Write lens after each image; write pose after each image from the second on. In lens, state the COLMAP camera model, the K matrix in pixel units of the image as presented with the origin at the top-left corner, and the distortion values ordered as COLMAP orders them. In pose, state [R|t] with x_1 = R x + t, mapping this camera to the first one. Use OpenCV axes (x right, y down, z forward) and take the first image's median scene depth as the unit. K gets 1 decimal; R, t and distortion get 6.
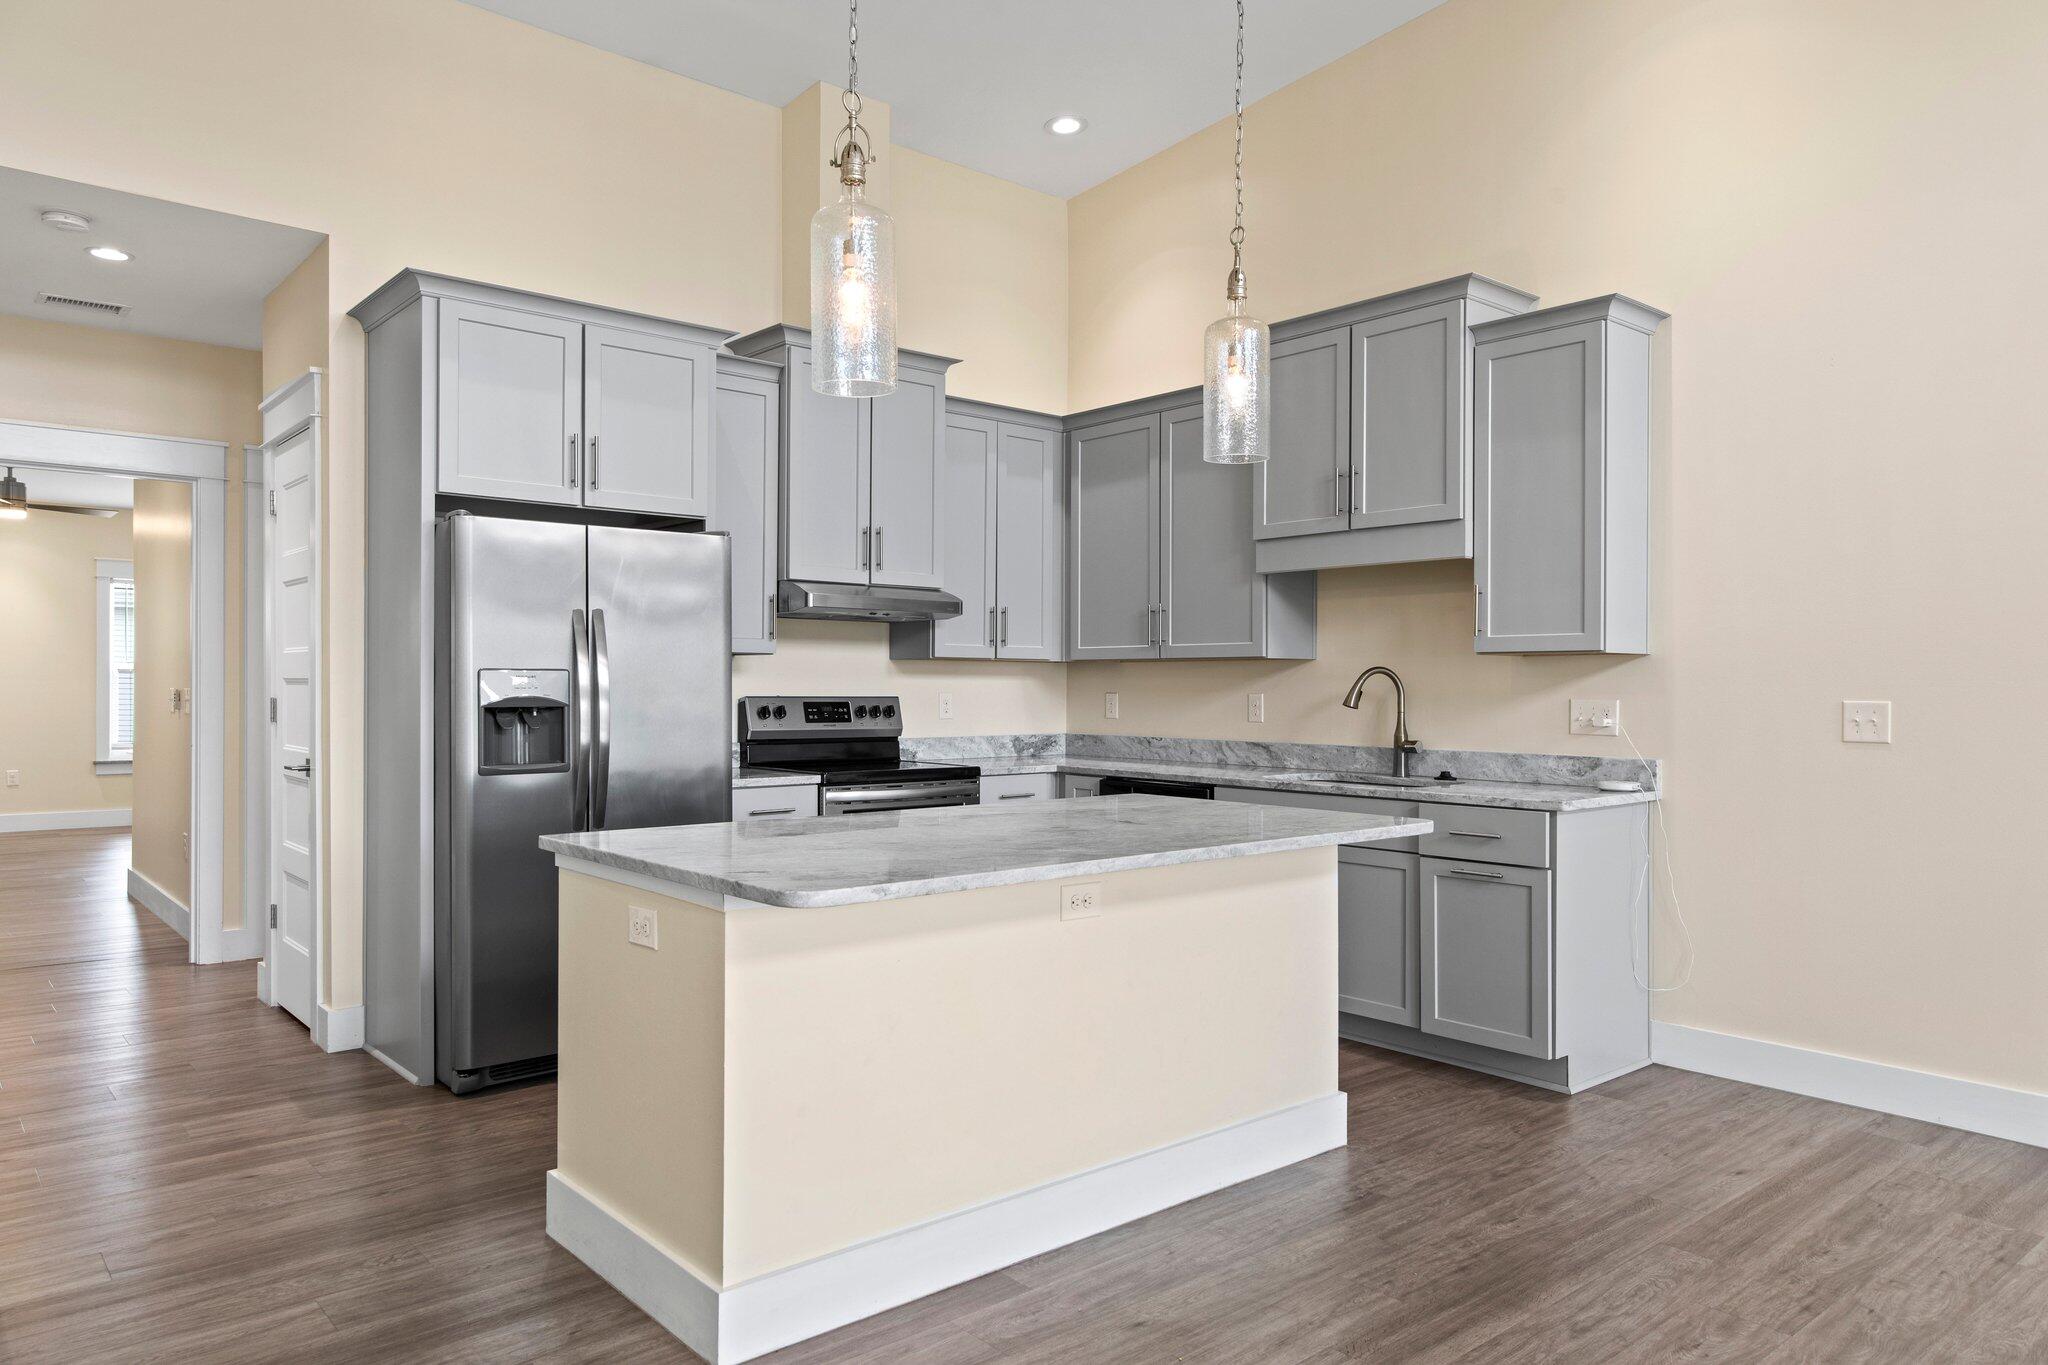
lens RADIAL K [[1364.2, 0, 1028.2], [0, 1364.2, 686.1], [0, 0, 1]] dist [-0.002165, 0.000326]
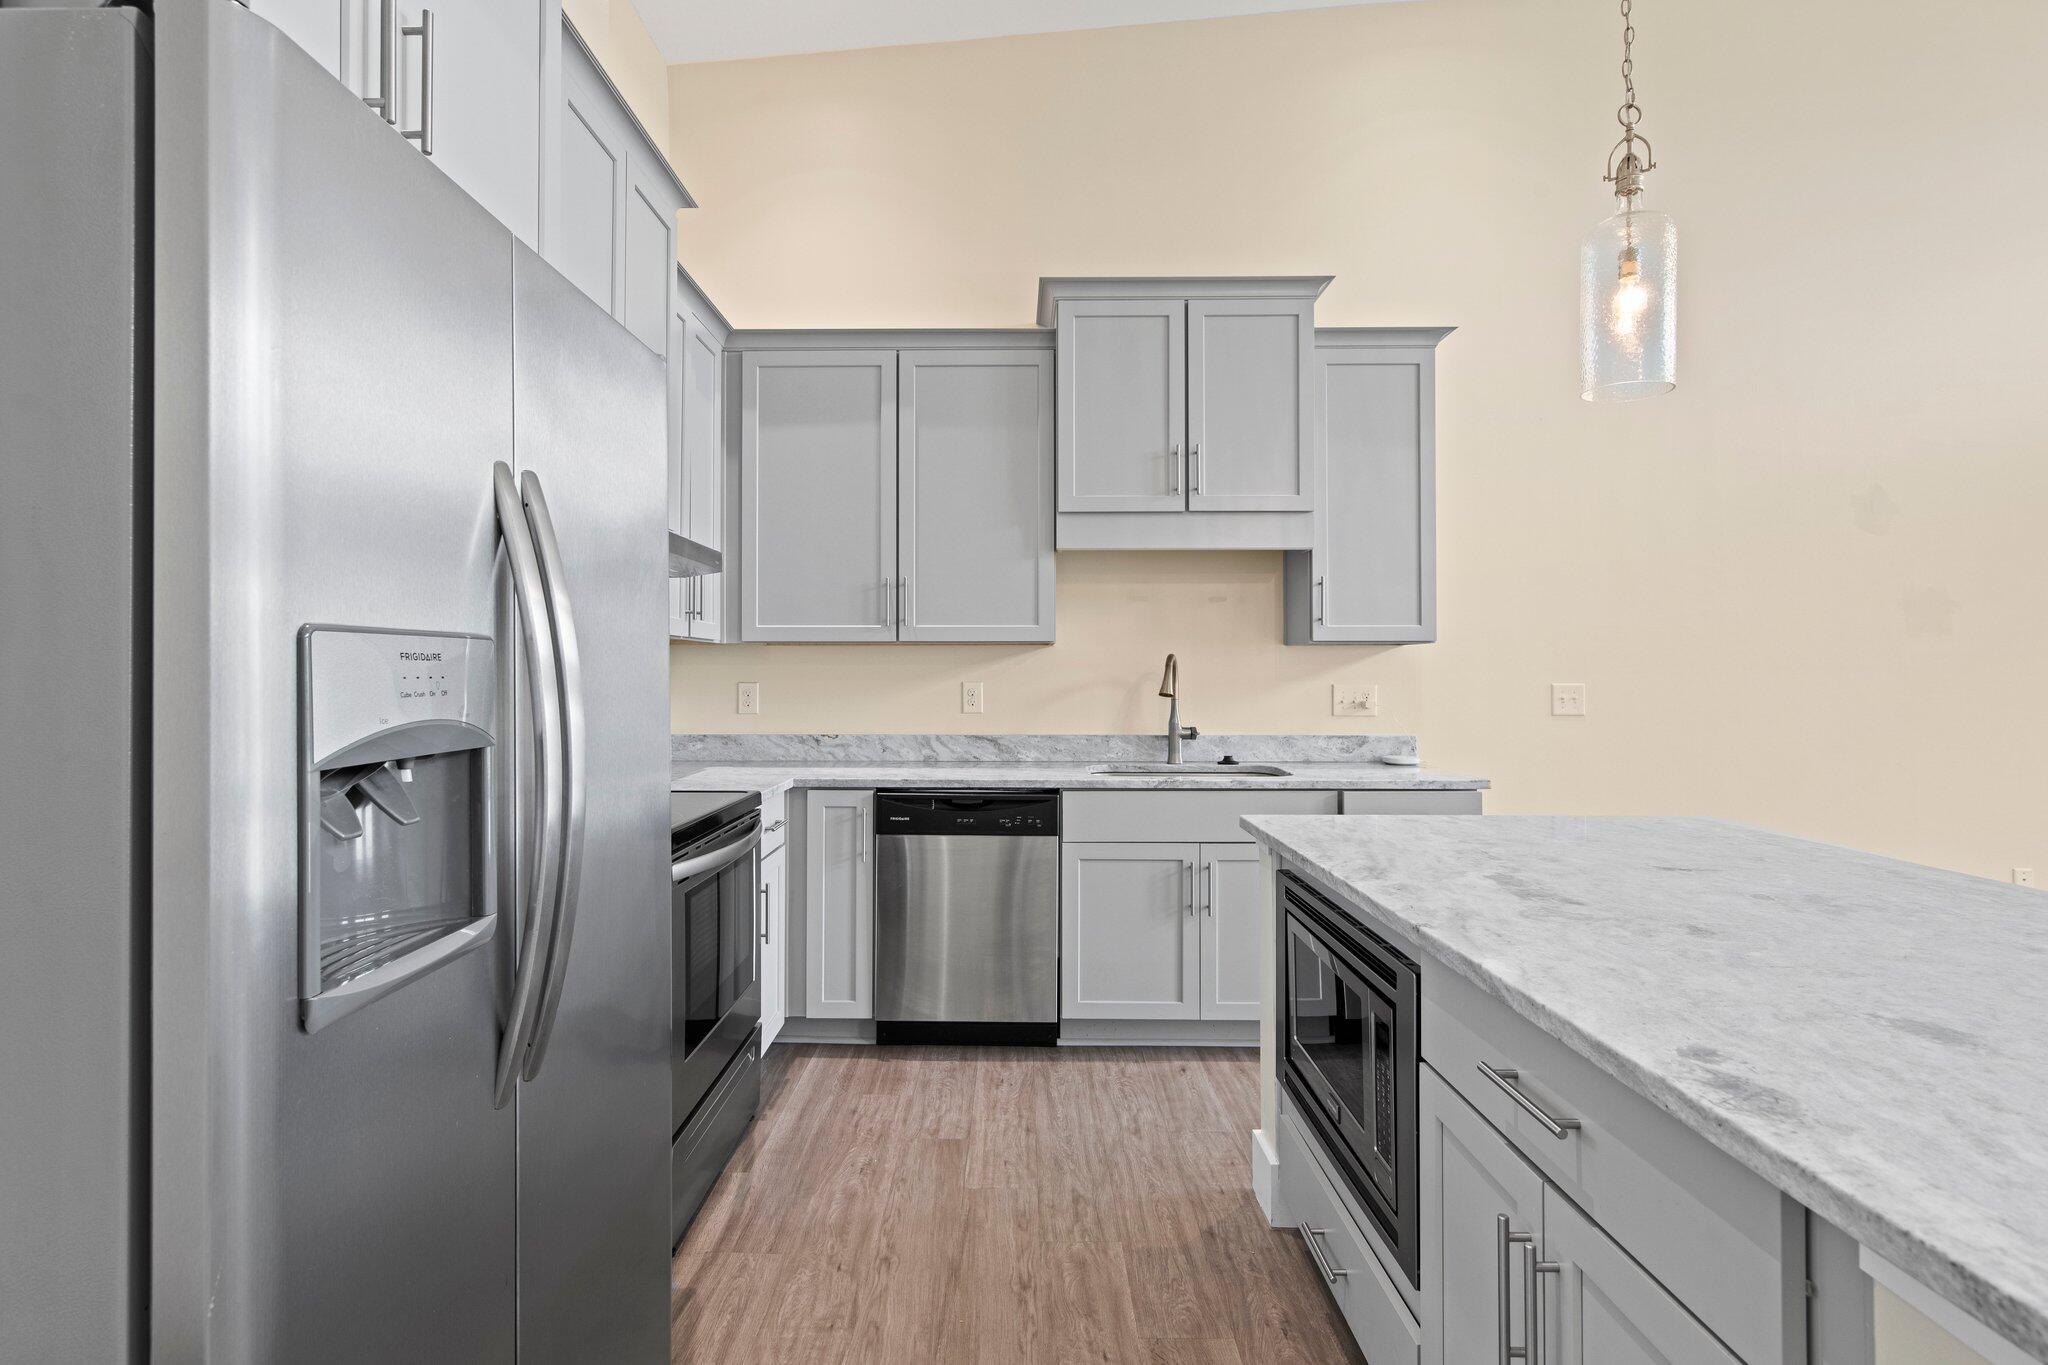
lens RADIAL K [[999.2, 0, 1014.9], [0, 999.2, 663.0], [0, 0, 1]] dist [0.000480, -0.001057]
pose [[0.654426, 0.003857, 0.756117, -0.359503], [0.002226, 0.999973, -0.007028, -0.002740], [-0.756123, 0.006282, 0.654399, 0.605327]]
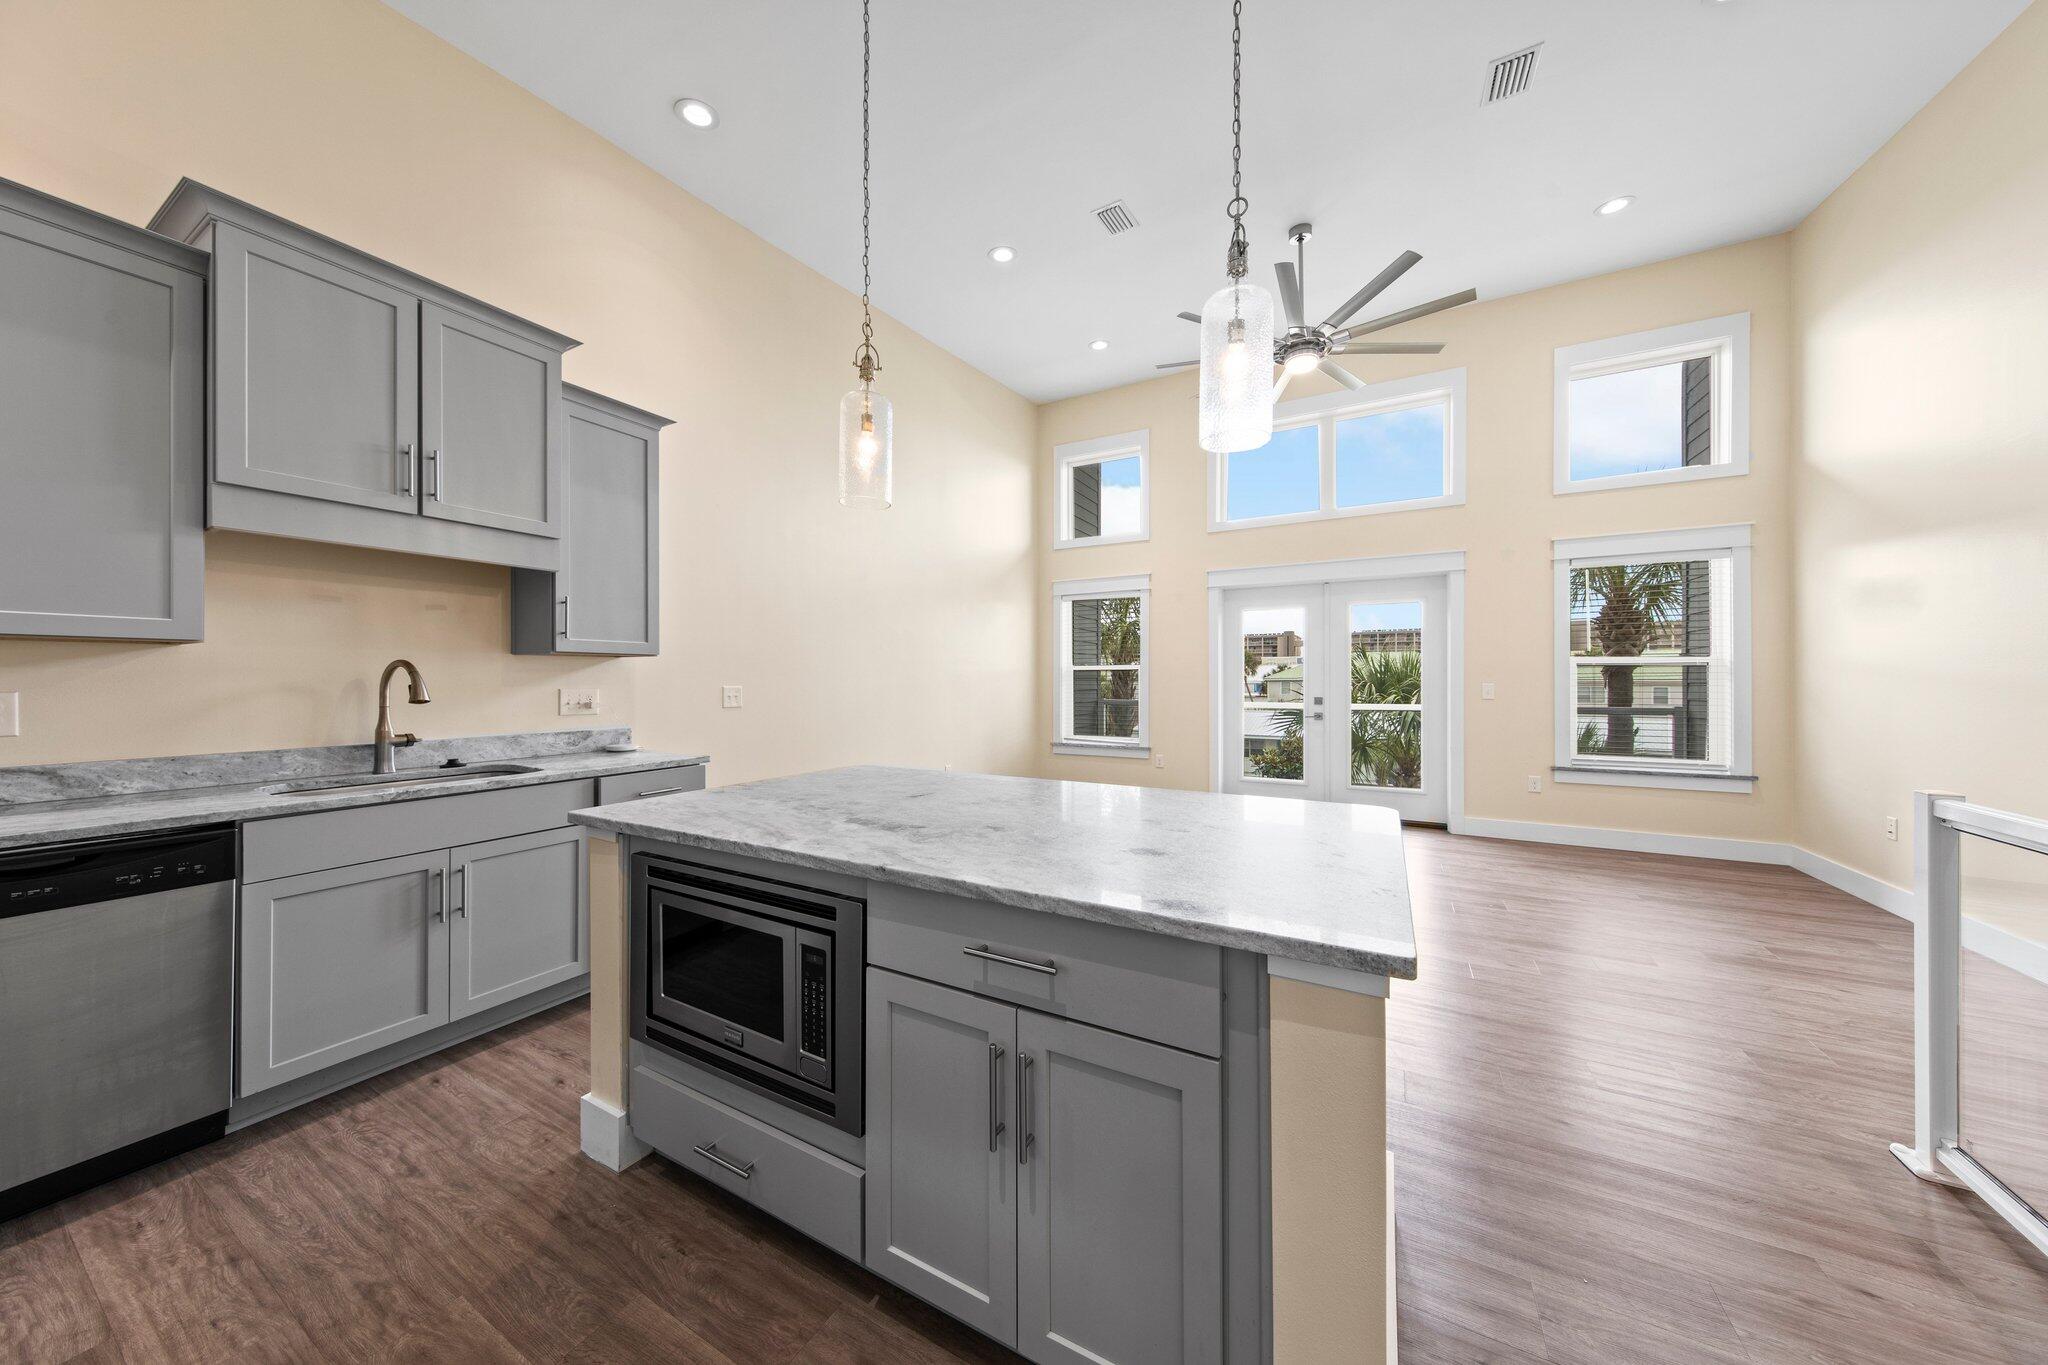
lens RADIAL K [[660.6, 0, 1025.4], [0, 660.6, 678.0], [0, 0, 1]] dist [0.001237, -0.000069]
pose [[-0.354269, -0.003638, 0.935137, -0.328164], [-0.001488, 0.999993, 0.003326, -0.003418], [-0.935142, -0.000214, -0.354272, 0.737635]]
